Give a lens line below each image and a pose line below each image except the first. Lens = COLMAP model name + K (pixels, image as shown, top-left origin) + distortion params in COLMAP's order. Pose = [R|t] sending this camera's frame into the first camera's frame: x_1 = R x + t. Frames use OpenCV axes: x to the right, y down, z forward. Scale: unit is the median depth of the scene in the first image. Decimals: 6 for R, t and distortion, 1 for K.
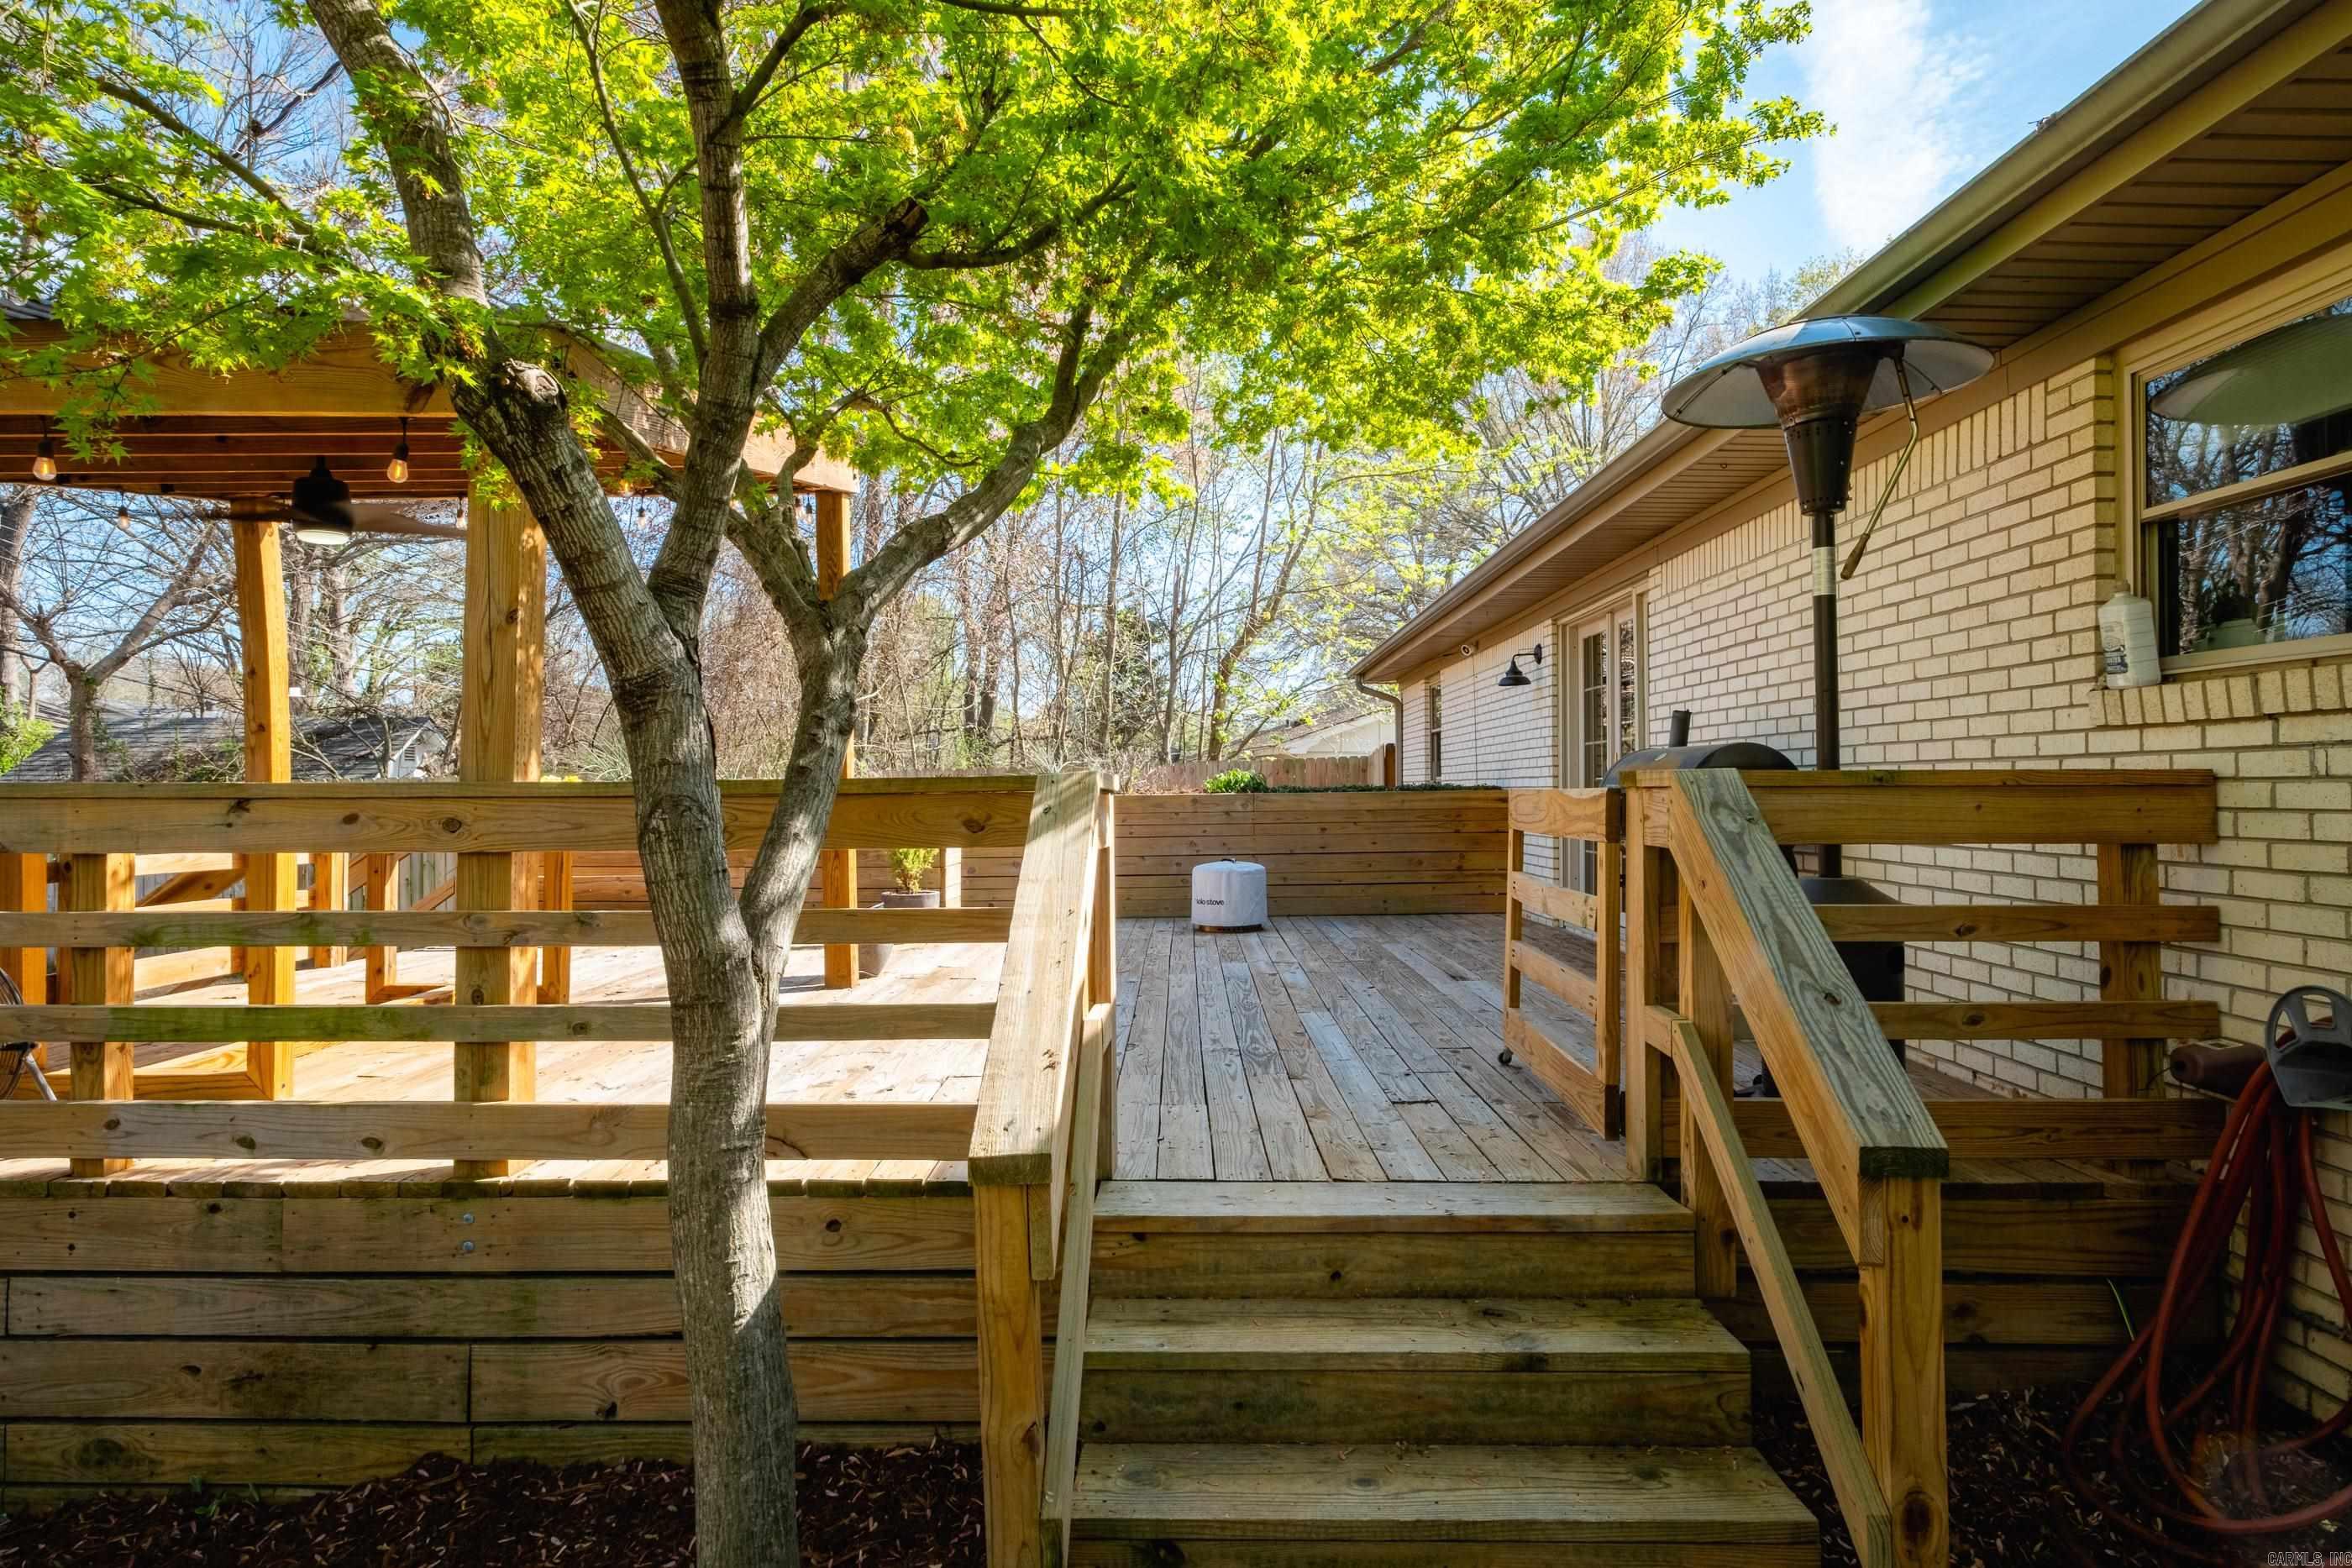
lens RADIAL K [[1306.3, 0, 1176.0], [0, 1306.3, 784.0], [0, 0, 1]] dist [0.005108, 0.001671]
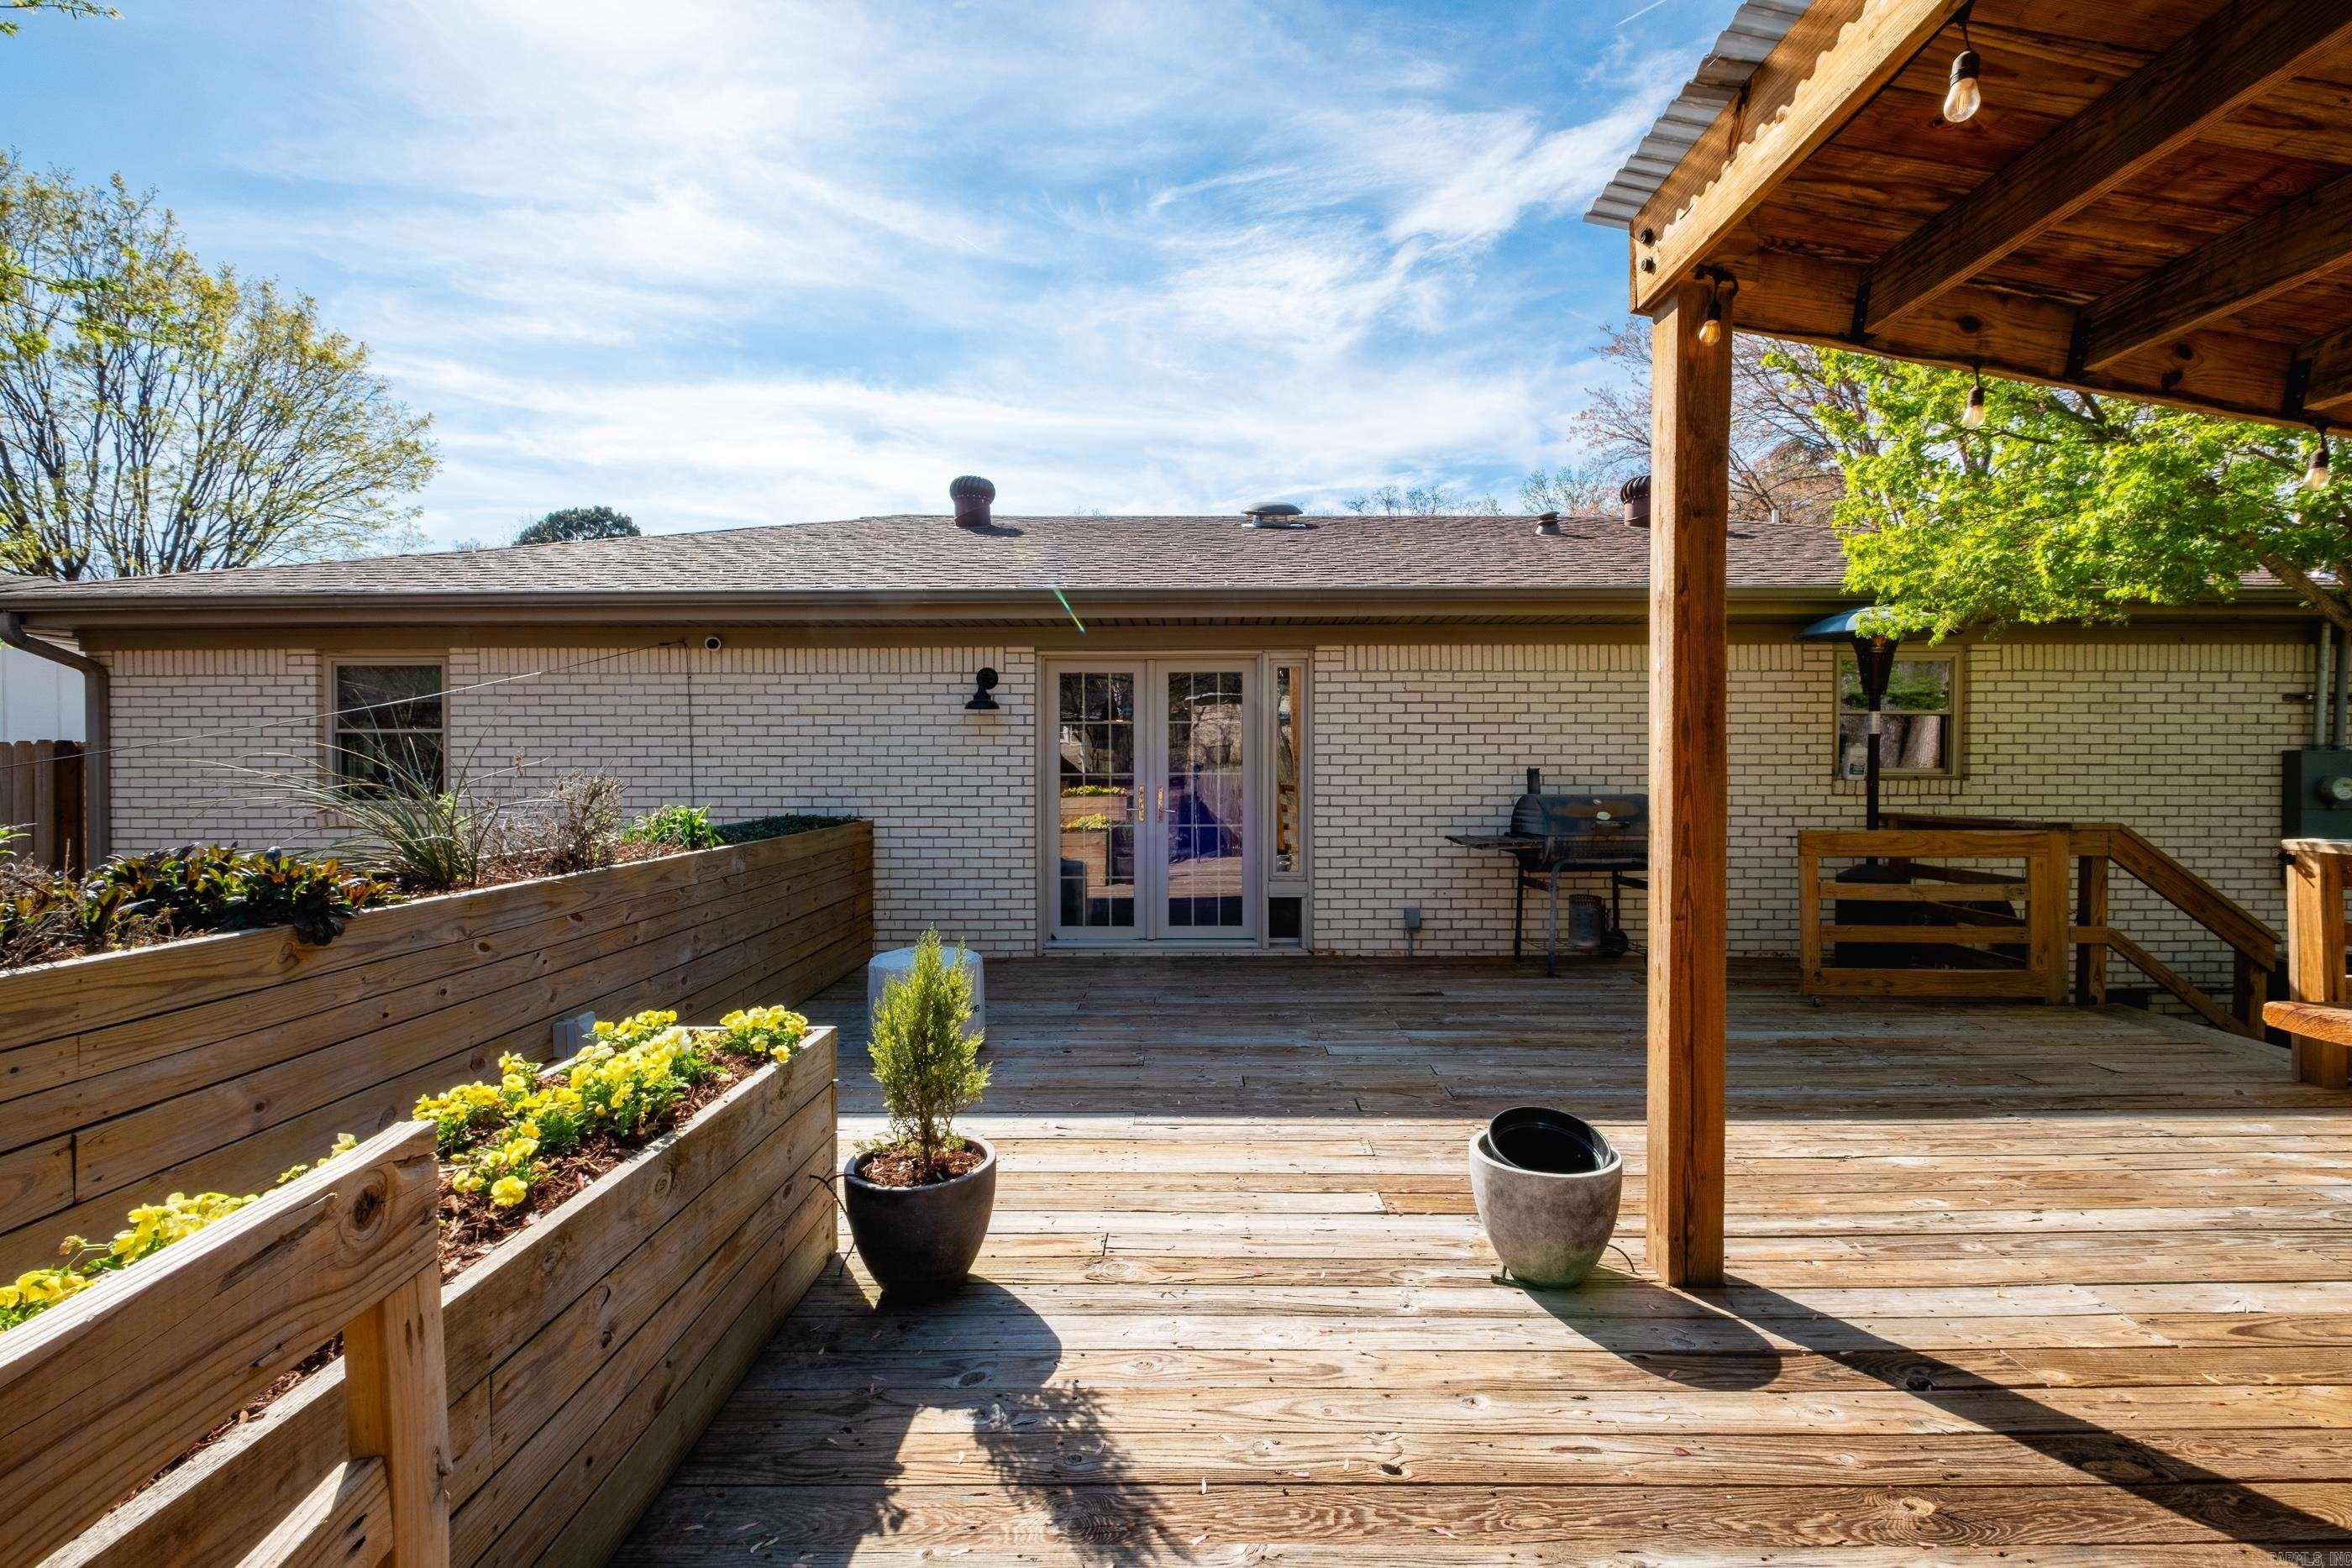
lens RADIAL K [[1008.7, 0, 1185.8], [0, 1008.7, 783.8], [0, 0, 1]] dist [-0.000350, -0.000962]
pose [[-0.000771, -0.008888, 0.999960, -1.216876], [-0.004102, 0.999952, 0.008885, -0.076582], [-0.999991, -0.004095, -0.000808, 2.256100]]
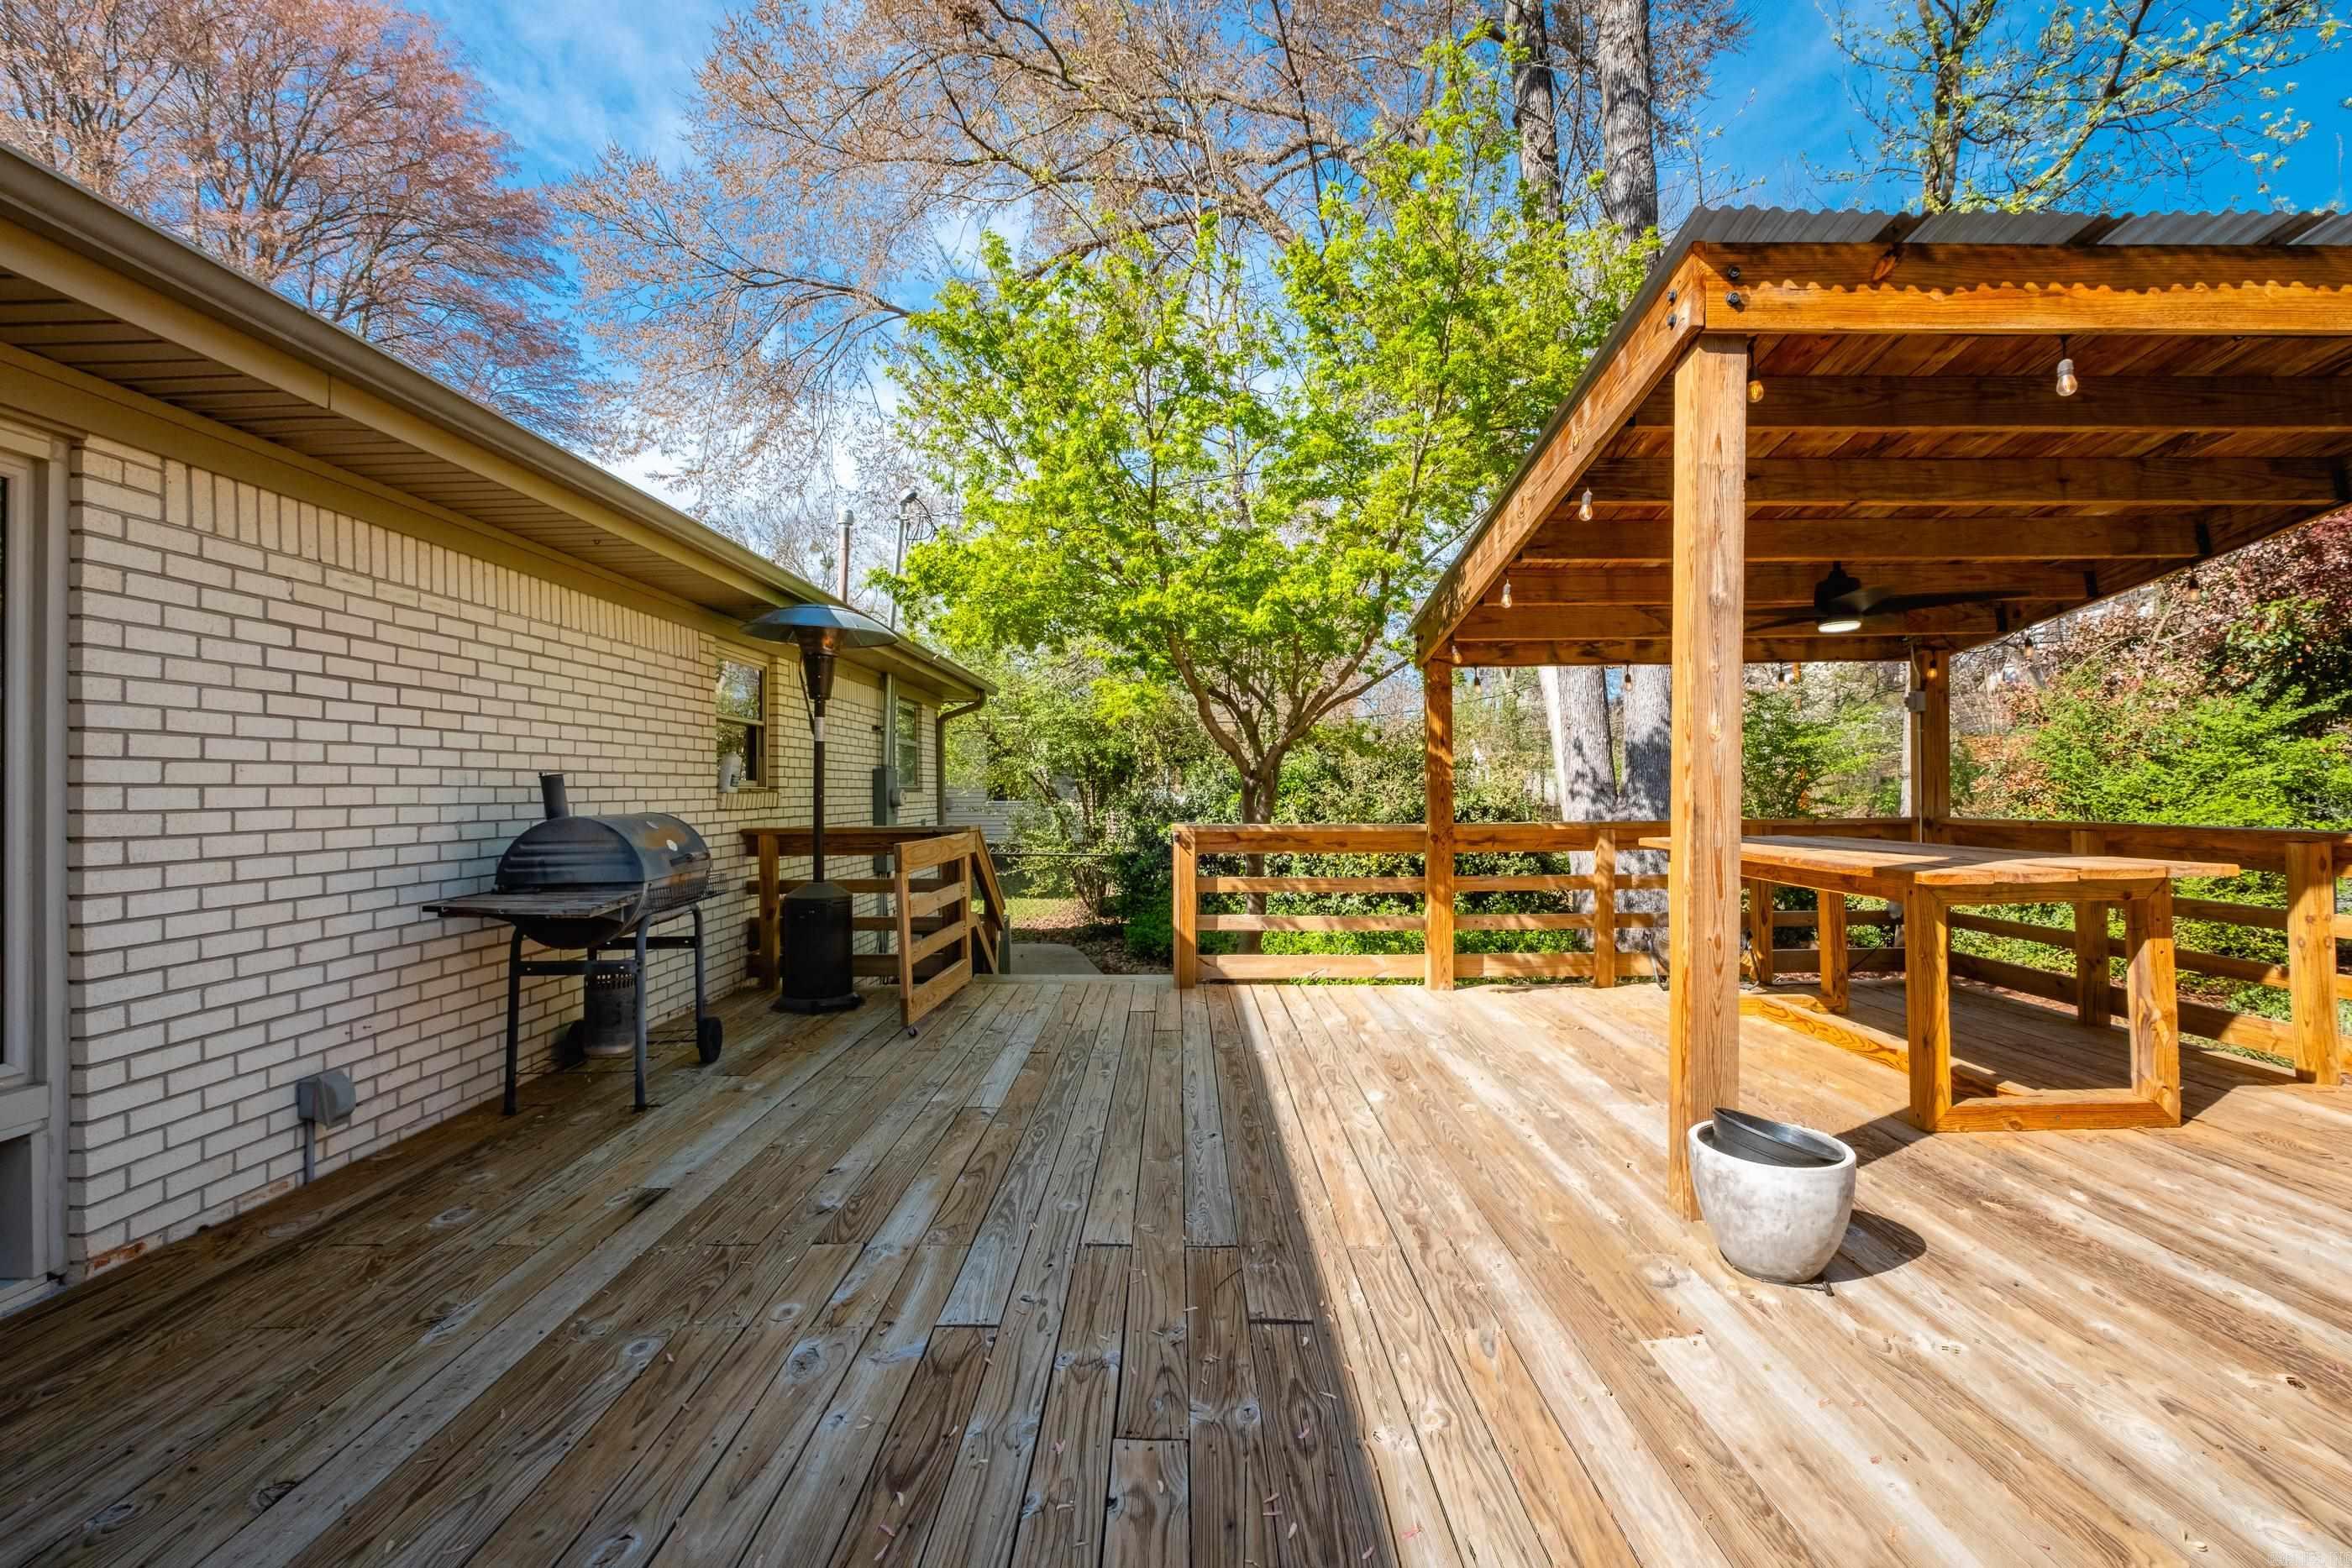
lens RADIAL K [[1037.8, 0, 1181.0], [0, 1037.8, 785.8], [0, 0, 1]] dist [0.009623, -0.005187]
pose [[-0.999884, 0.013906, -0.006150, -0.026012], [0.013950, 0.999878, -0.007063, -0.060172], [0.006051, -0.007148, -0.999956, 2.753024]]
